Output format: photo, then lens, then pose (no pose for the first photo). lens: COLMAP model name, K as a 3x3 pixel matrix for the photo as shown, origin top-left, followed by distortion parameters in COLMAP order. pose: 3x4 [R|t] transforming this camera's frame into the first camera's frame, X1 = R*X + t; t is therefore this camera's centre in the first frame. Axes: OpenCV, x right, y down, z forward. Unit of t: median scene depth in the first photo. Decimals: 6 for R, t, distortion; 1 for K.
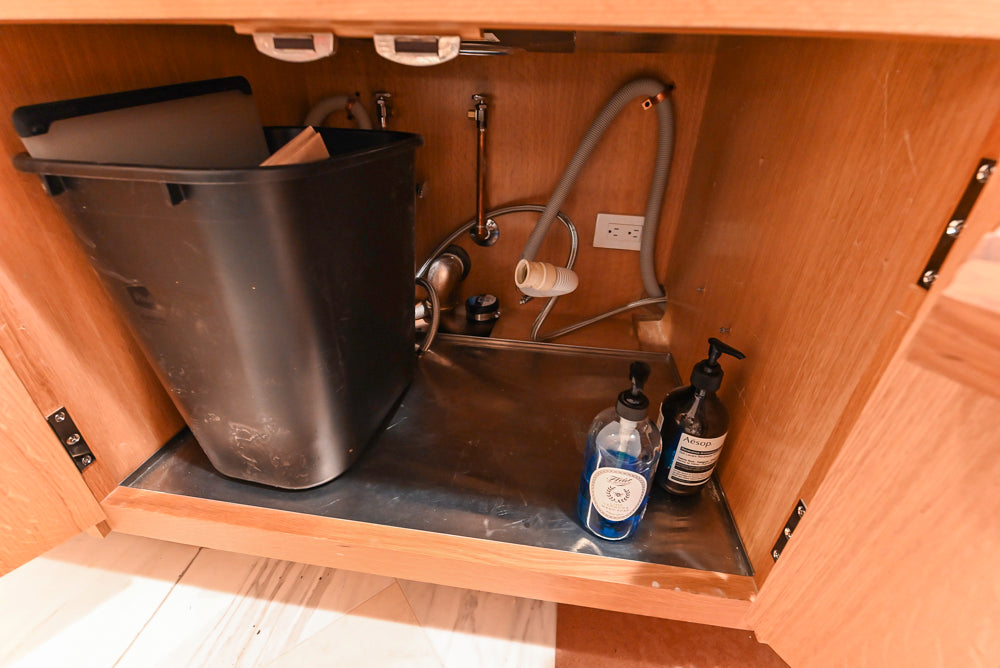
lens RADIAL K [[423.0, 0, 507.3], [0, 423.0, 317.8], [0, 0, 1]] dist [-0.009055, -0.003001]
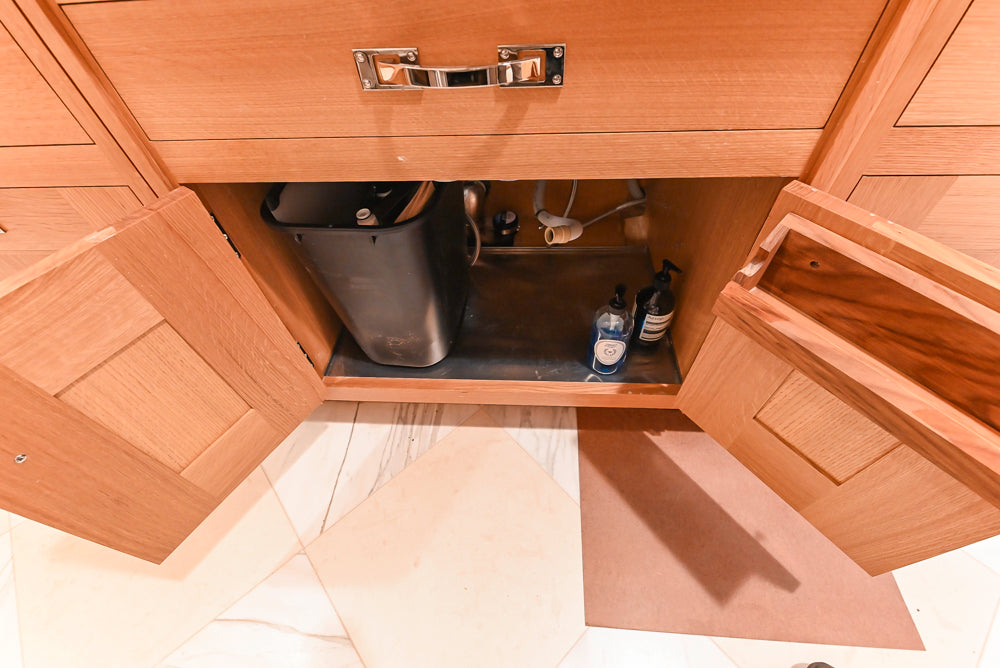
lens RADIAL K [[420.9, 0, 506.3], [0, 420.9, 323.7], [0, 0, 1]] dist [0.004480, -0.006952]
pose [[0.994440, -0.105140, -0.005873, -0.132326], [0.100432, 0.930185, 0.353086, -0.314685], [-0.031661, -0.351713, 0.935573, -0.533813]]
